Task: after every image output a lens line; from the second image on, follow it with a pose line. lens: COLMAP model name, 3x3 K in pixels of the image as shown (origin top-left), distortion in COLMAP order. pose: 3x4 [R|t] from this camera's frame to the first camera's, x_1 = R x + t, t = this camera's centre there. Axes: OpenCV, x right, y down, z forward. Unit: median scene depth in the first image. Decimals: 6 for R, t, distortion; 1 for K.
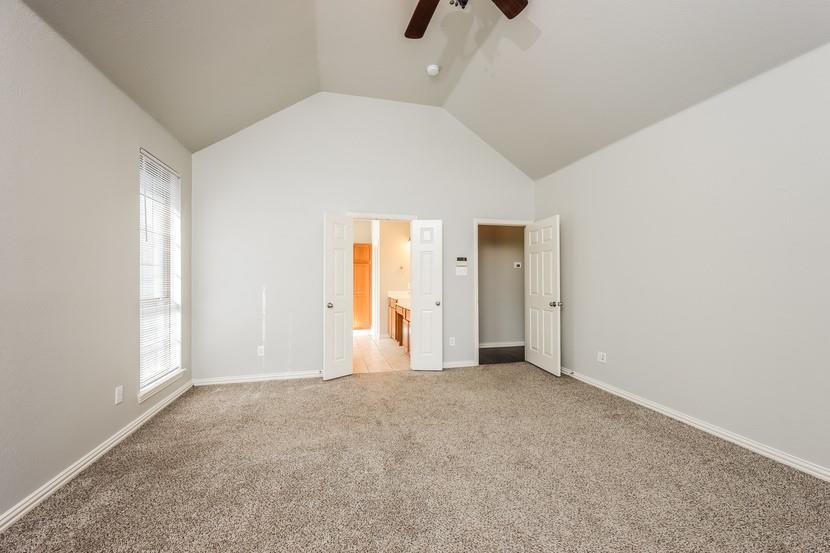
lens RADIAL K [[333.1, 0, 414.8], [0, 333.1, 279.0], [0, 0, 1]] dist [-0.001466, -0.000481]
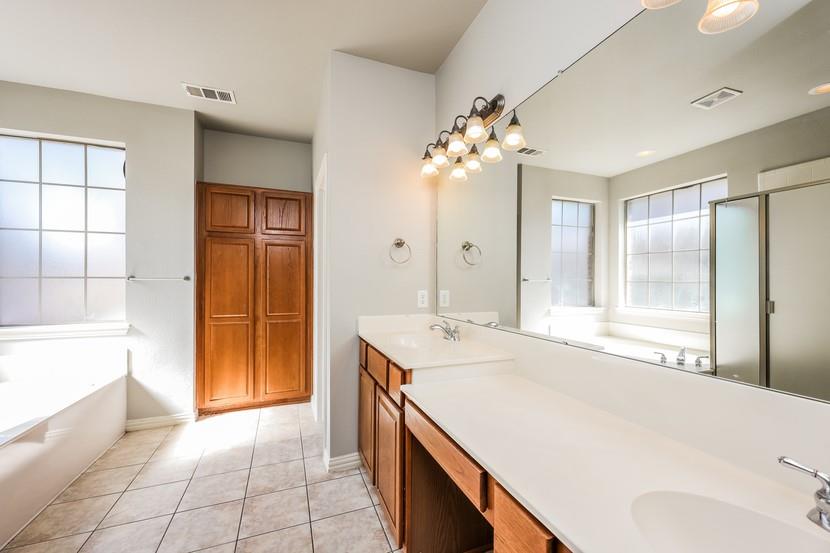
lens RADIAL K [[333.1, 0, 414.8], [0, 333.1, 278.3], [0, 0, 1]] dist [-0.001466, -0.000481]
pose [[0.992484, -0.000726, 0.122371, -0.057237], [0.000010, 0.999983, 0.005851, -0.001405], [-0.122373, -0.005806, 0.992467, 0.594785]]
